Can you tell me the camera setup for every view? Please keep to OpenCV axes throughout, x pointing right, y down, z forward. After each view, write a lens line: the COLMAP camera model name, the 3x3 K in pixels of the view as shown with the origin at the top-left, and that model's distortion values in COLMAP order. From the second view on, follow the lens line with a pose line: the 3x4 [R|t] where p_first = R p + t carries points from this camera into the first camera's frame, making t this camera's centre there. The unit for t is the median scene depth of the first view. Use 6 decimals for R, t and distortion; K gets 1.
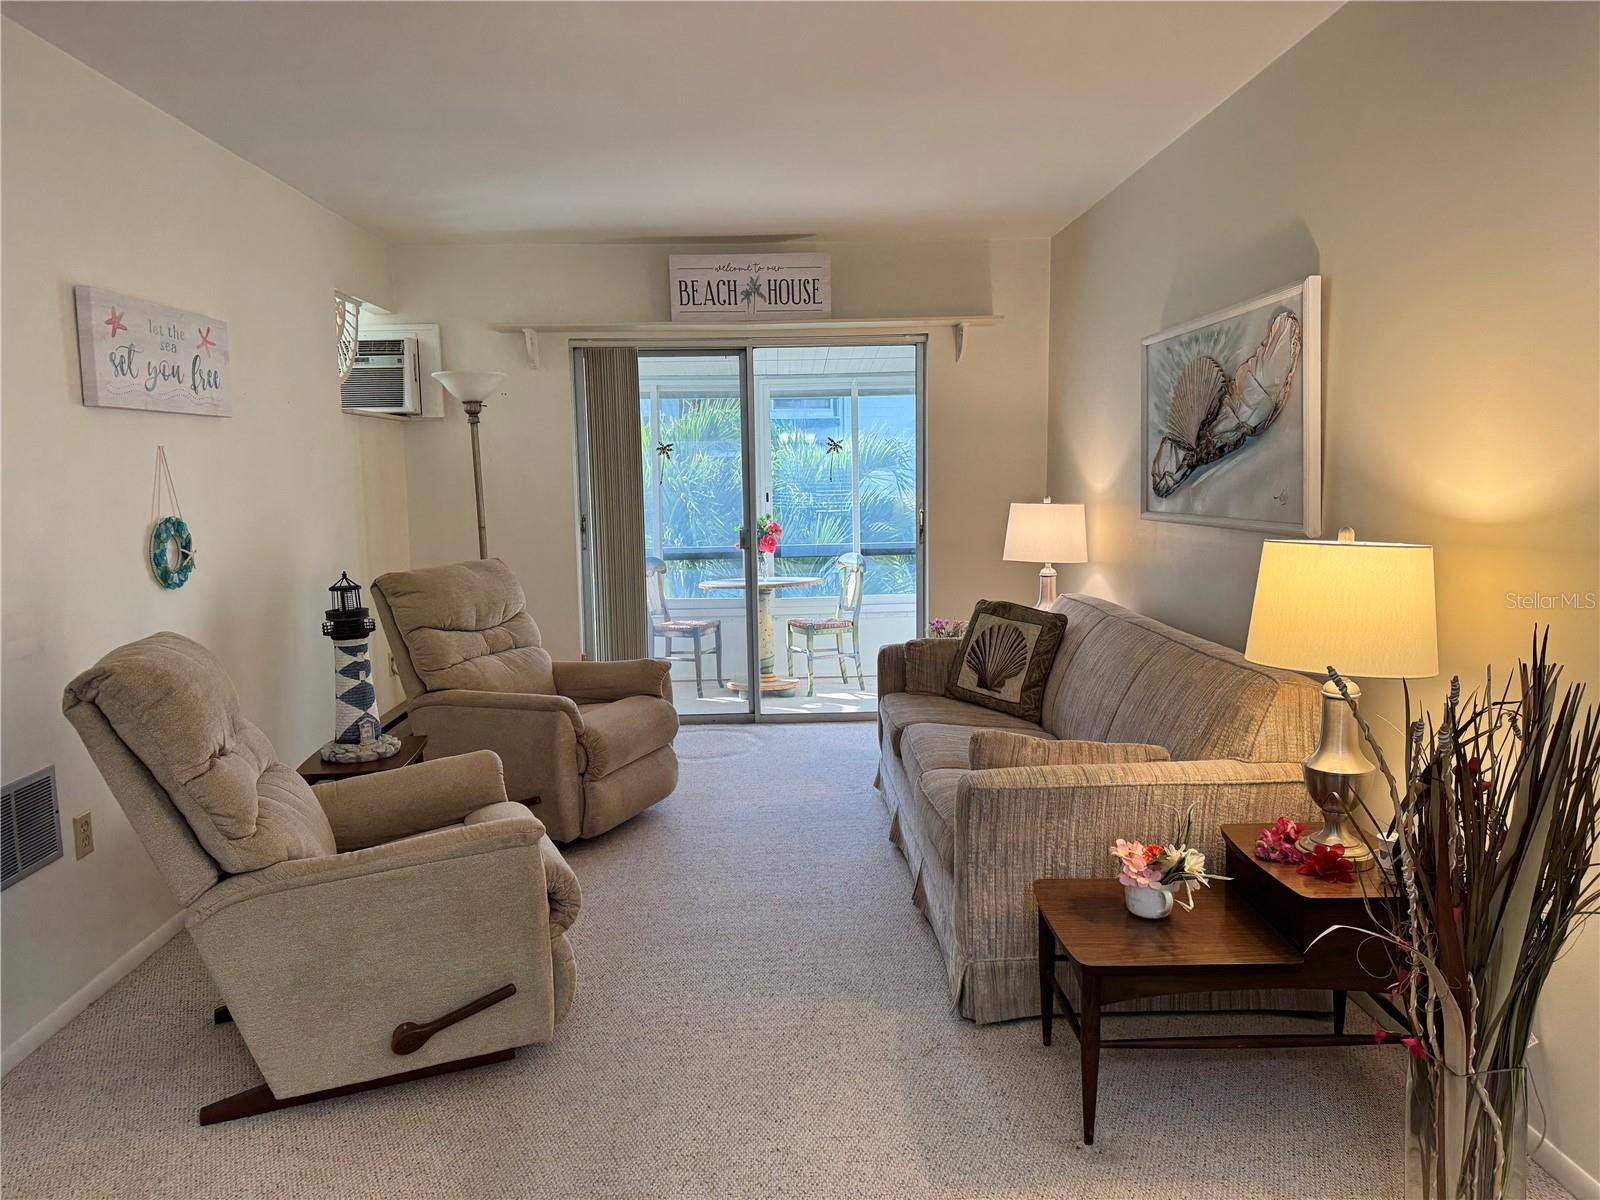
lens RADIAL K [[1122.9, 0, 800.0], [0, 1122.9, 600.0], [0, 0, 1]] dist [0.082625, -0.108492]
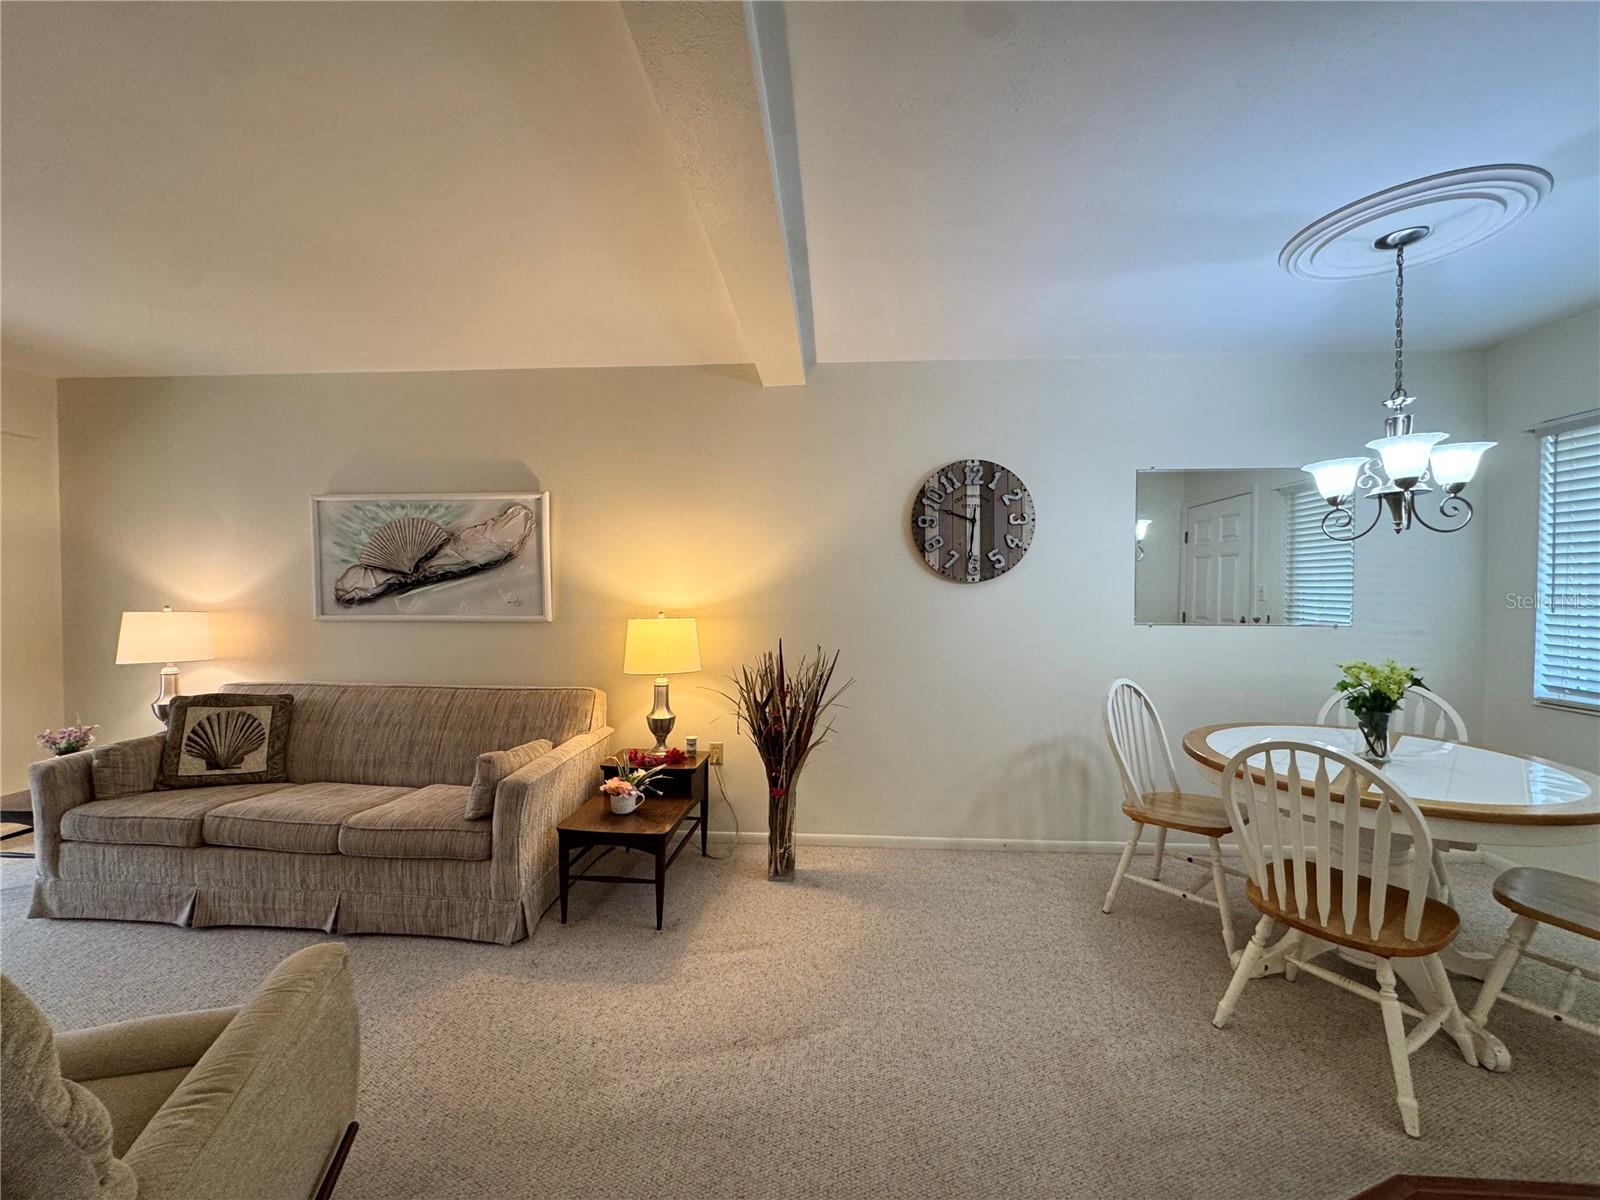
lens RADIAL K [[645.2, 0, 800.0], [0, 645.2, 600.0], [0, 0, 1]] dist [-0.007228, 0.000267]
pose [[0.106942, -0.004697, 0.994254, -0.450009], [0.106976, 0.994238, -0.006810, -0.028056], [-0.988494, 0.107090, 0.106828, 0.321937]]
